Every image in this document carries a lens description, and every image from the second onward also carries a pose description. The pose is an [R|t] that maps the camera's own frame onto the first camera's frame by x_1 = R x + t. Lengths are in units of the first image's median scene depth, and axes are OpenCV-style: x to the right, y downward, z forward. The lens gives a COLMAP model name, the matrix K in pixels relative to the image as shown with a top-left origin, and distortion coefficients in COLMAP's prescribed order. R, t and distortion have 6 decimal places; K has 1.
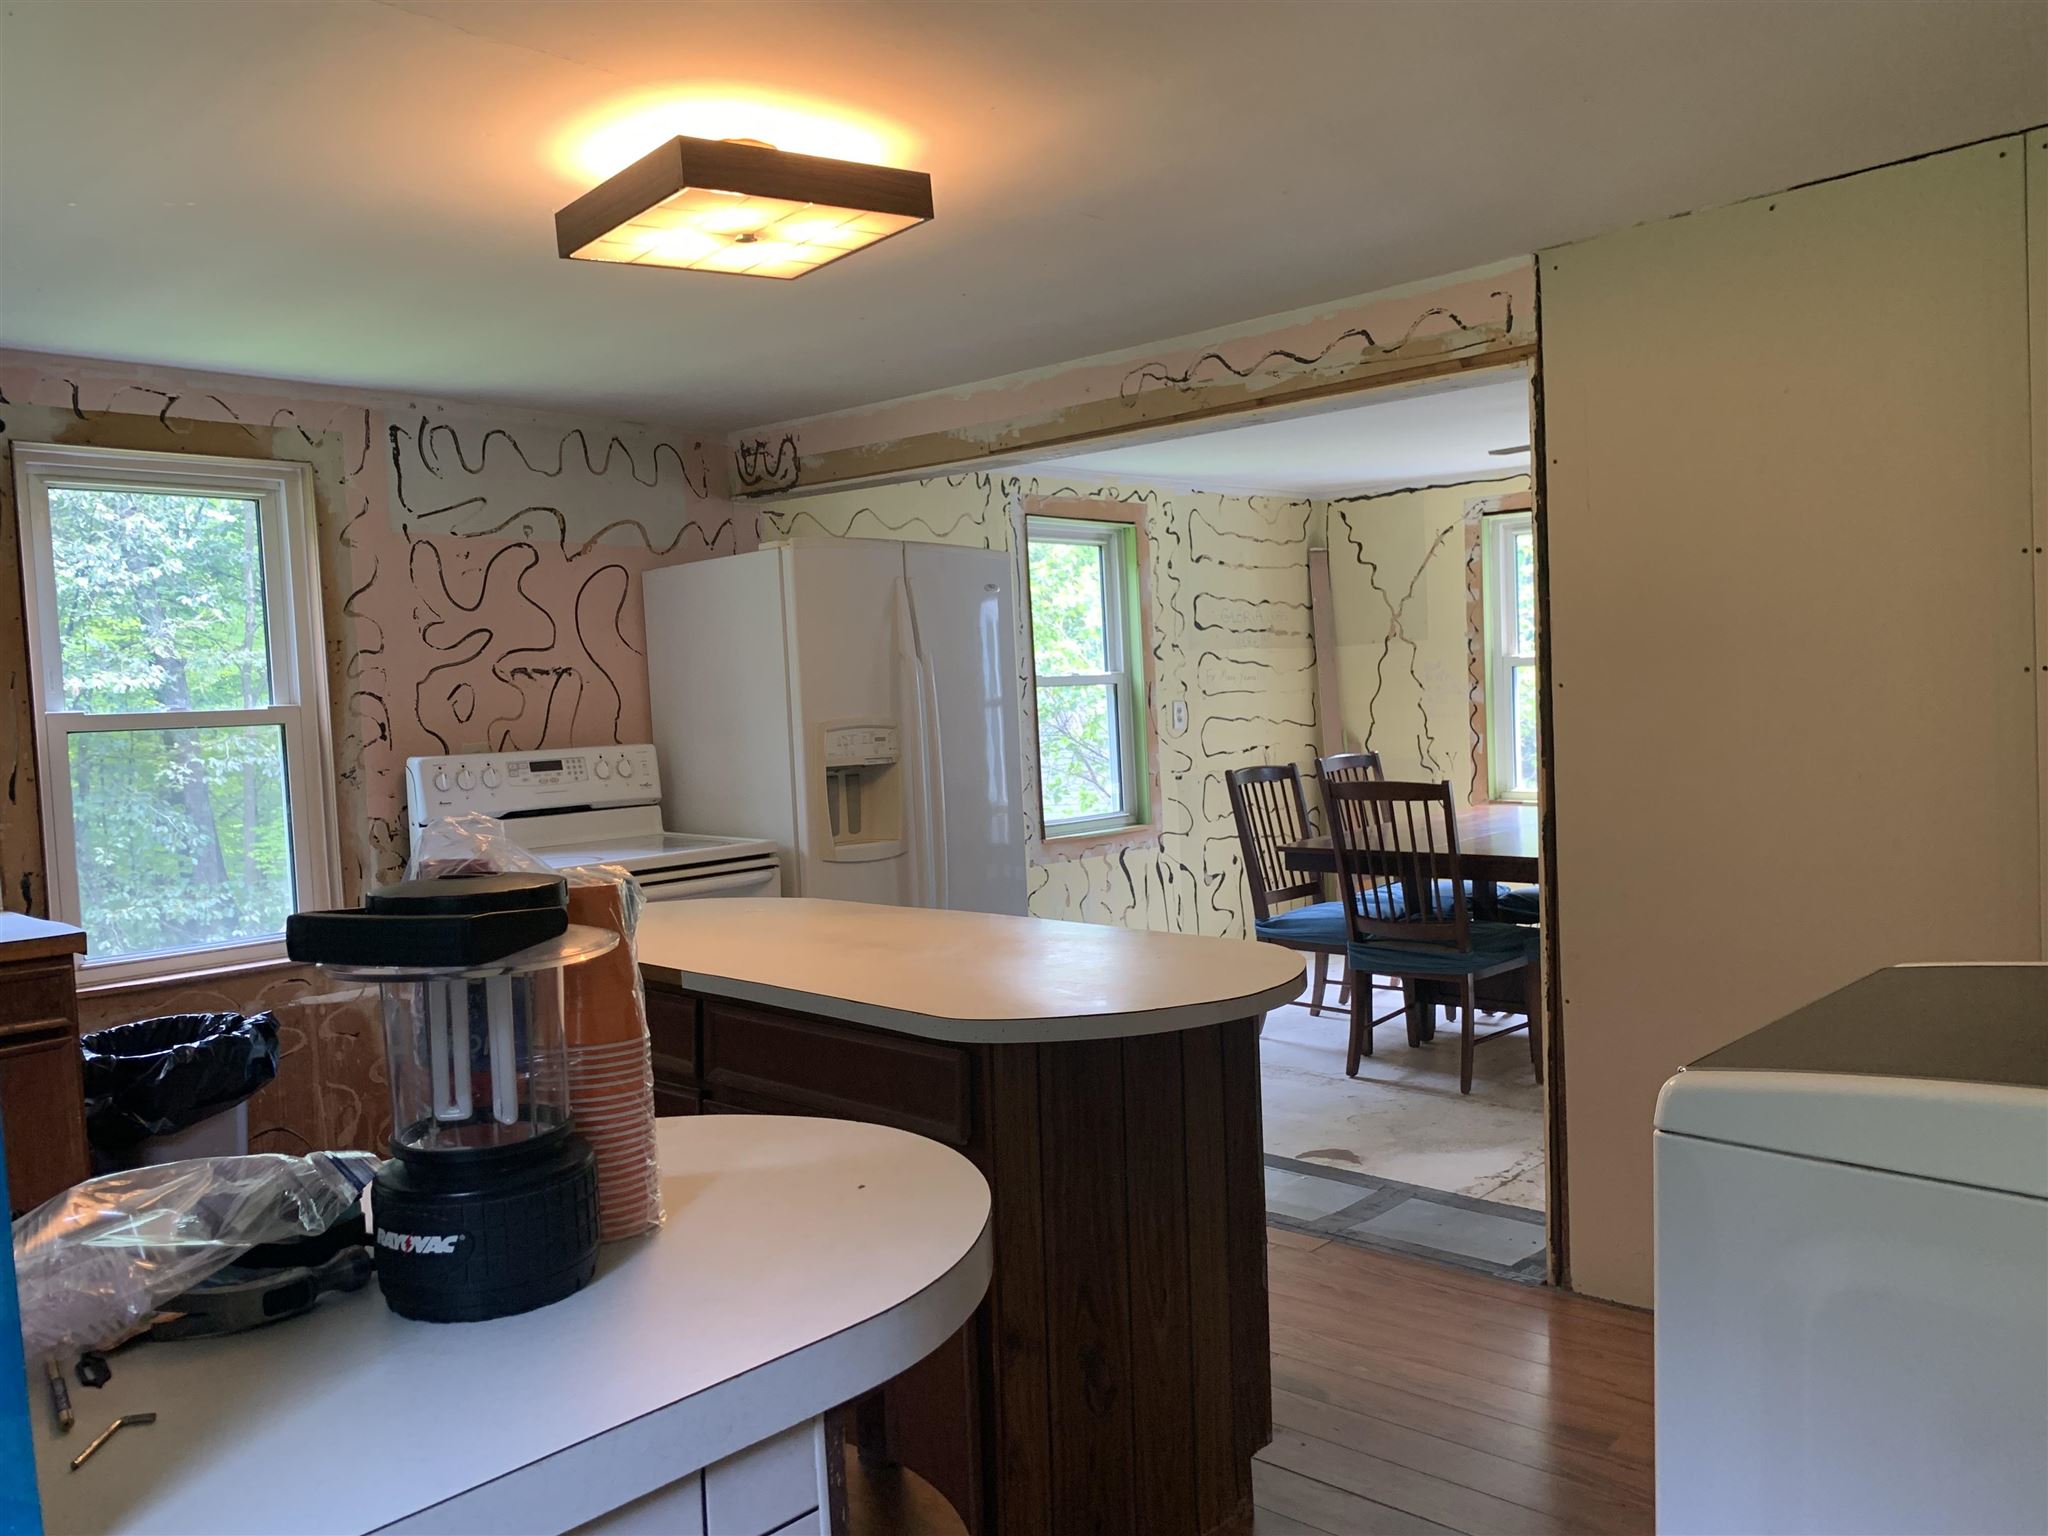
lens RADIAL K [[1585.8, 0, 1017.8], [0, 1585.8, 773.8], [0, 0, 1]] dist [0.032332, -0.021445]
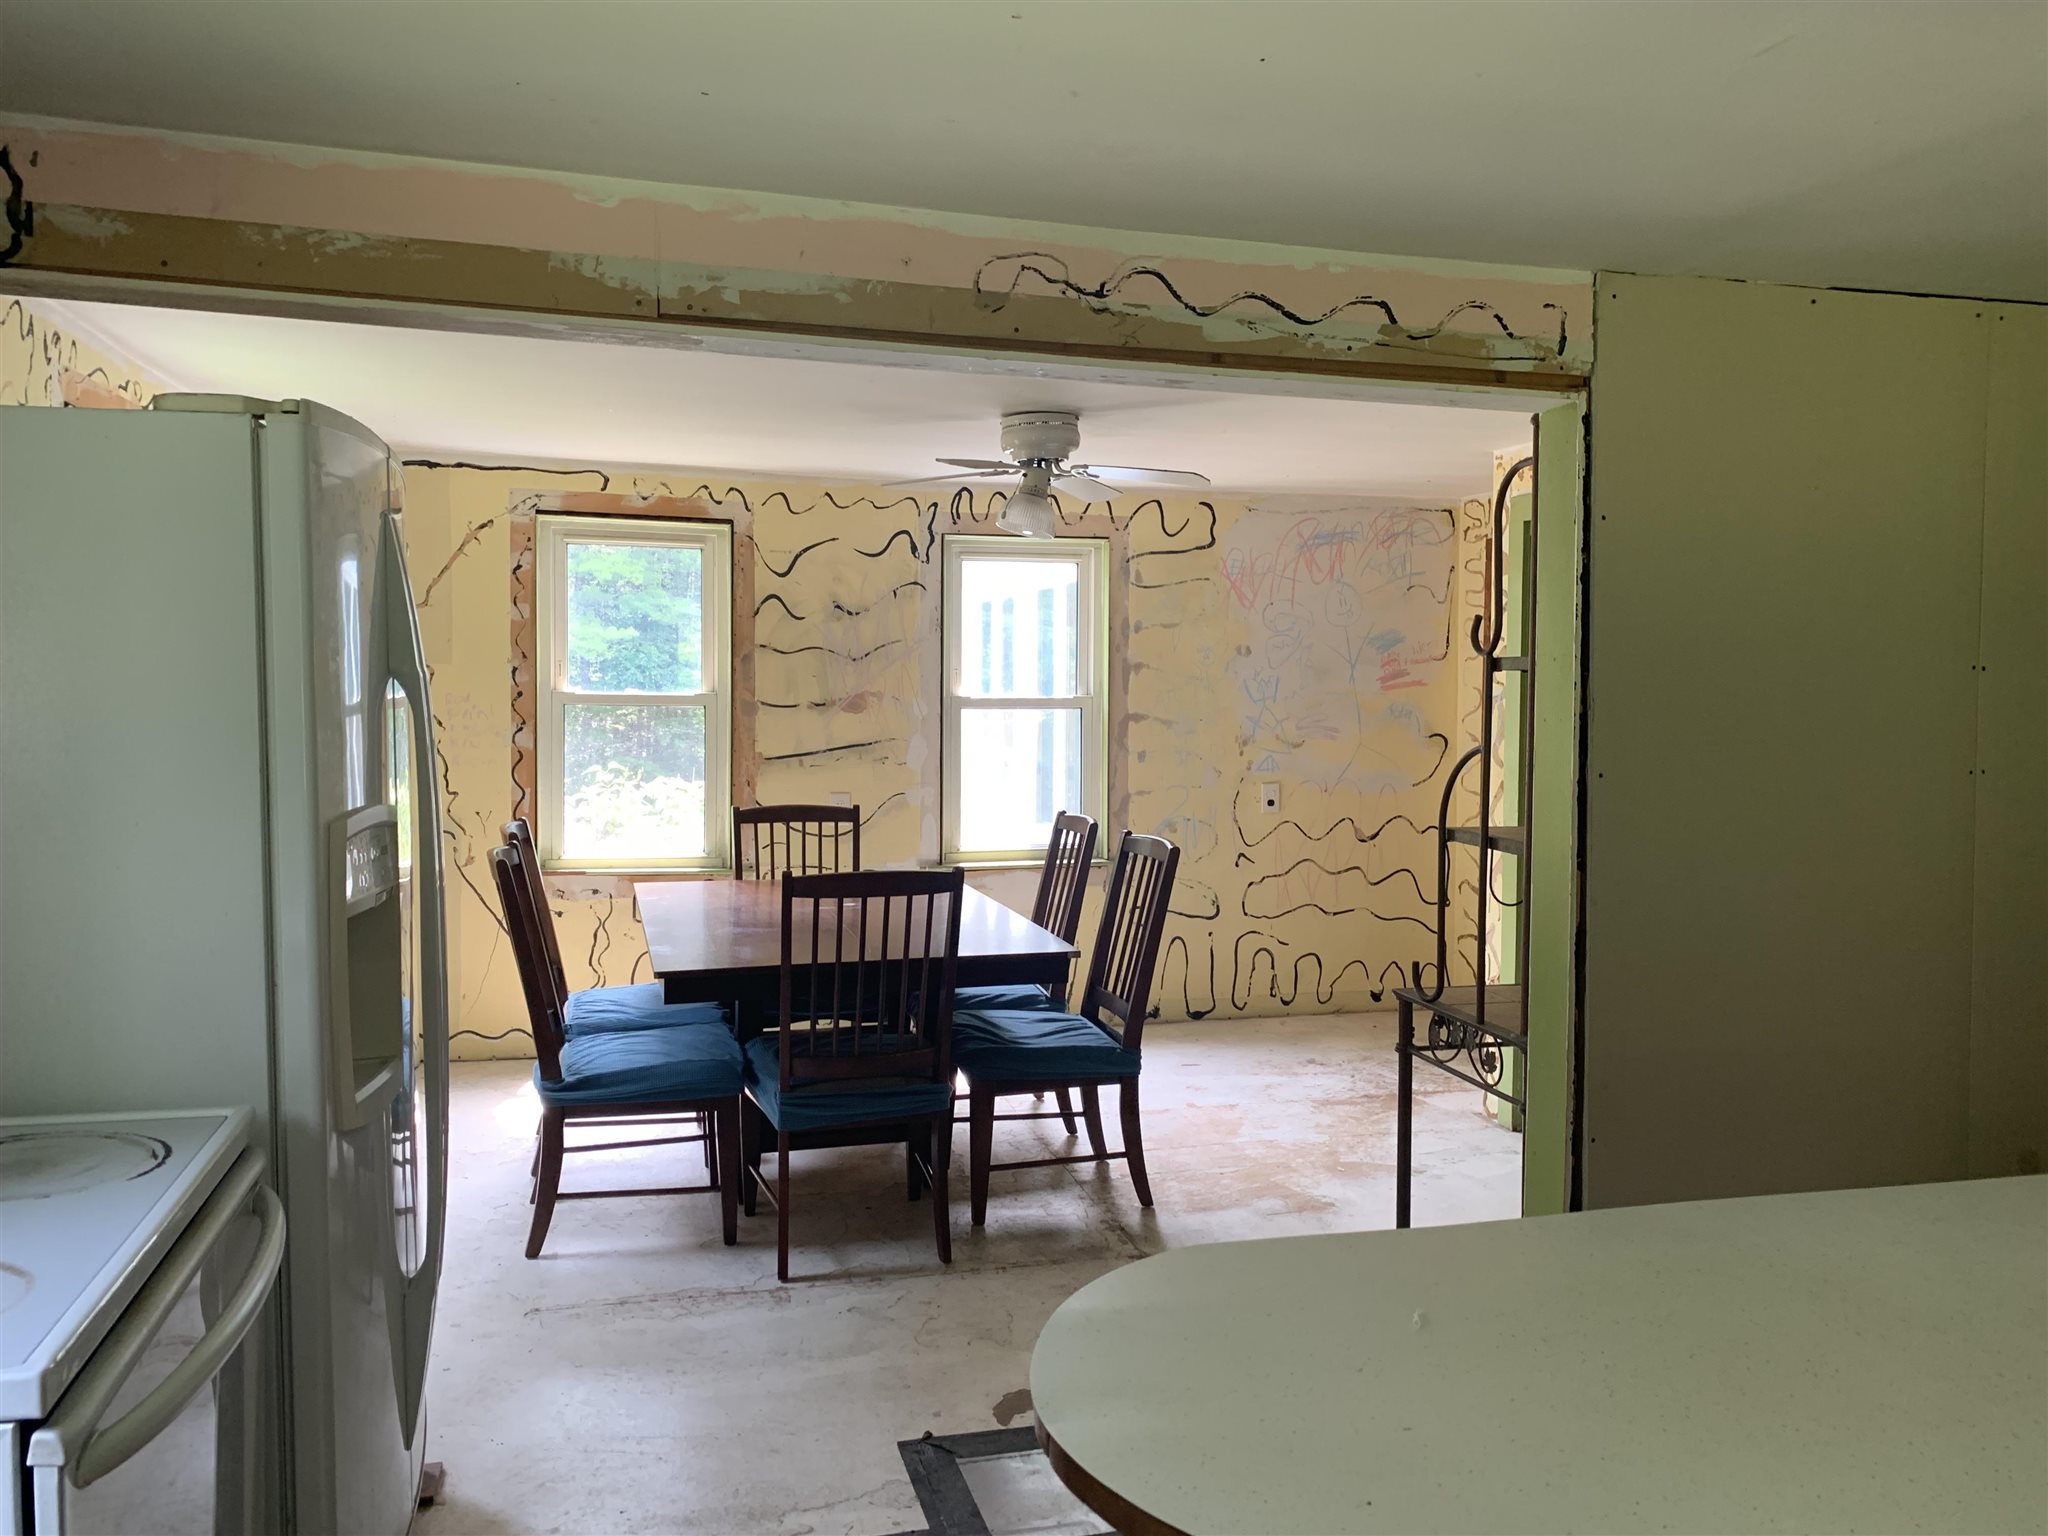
lens RADIAL K [[1585.8, 0, 1051.9], [0, 1585.8, 736.8], [0, 0, 1]] dist [0.032332, -0.021445]
pose [[0.510151, 0.018423, 0.859888, -0.470409], [0.011733, 0.999528, -0.028376, -0.046201], [-0.860005, 0.024565, 0.509694, 0.687924]]
